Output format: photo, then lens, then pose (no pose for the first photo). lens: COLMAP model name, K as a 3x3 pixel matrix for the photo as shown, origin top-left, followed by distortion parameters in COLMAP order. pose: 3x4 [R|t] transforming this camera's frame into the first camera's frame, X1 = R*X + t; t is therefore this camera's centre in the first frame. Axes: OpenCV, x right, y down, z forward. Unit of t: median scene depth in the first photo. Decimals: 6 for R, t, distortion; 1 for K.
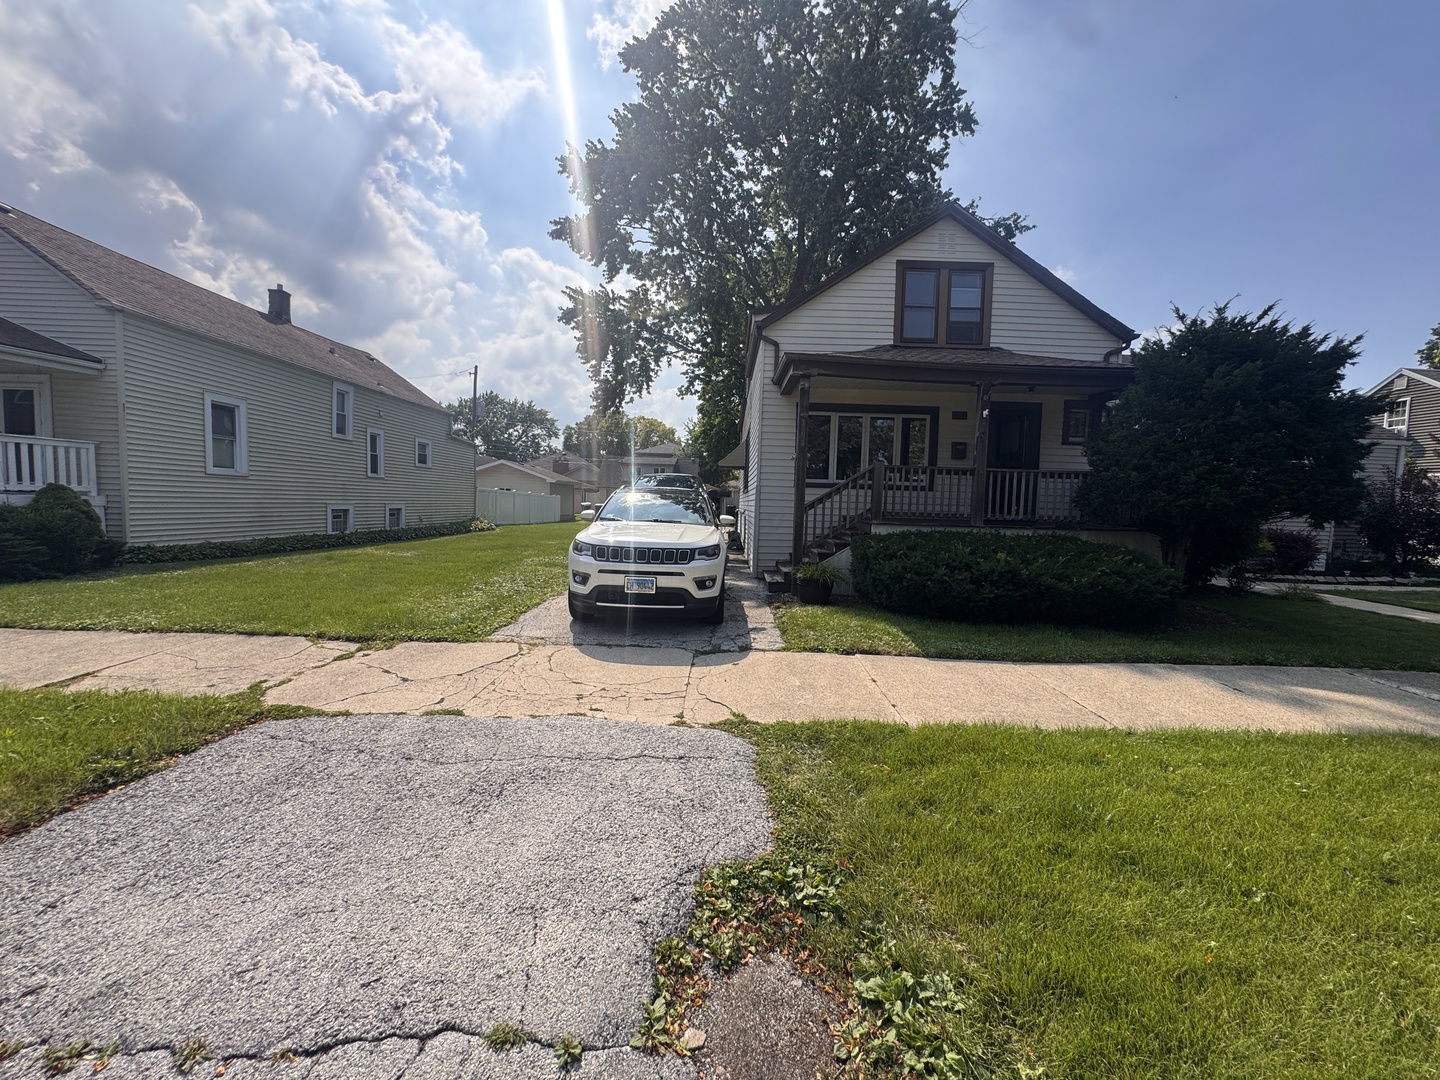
lens RADIAL K [[571.5, 0, 718.7], [0, 571.5, 545.8], [0, 0, 1]] dist [-0.002184, 0.000640]
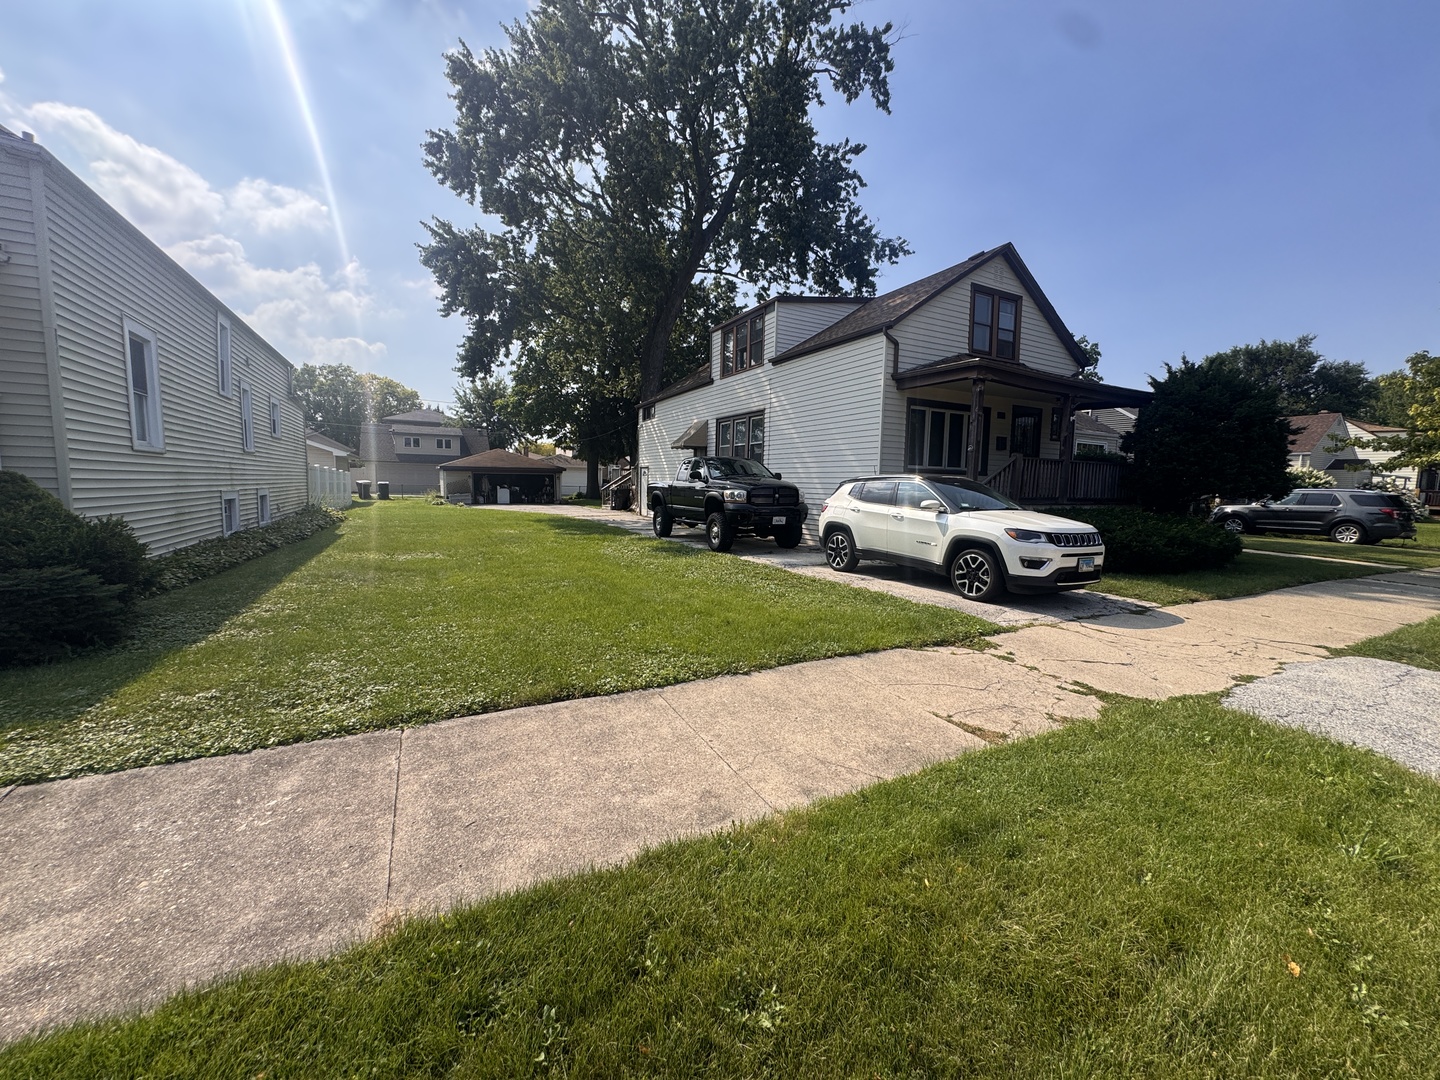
lens RADIAL K [[571.5, 0, 718.7], [0, 571.5, 545.8], [0, 0, 1]] dist [-0.002184, 0.000640]
pose [[0.880198, -0.063111, 0.470391, -0.751472], [0.039511, 0.997423, 0.059888, -0.040065], [-0.472958, -0.034128, 0.880424, 0.172919]]
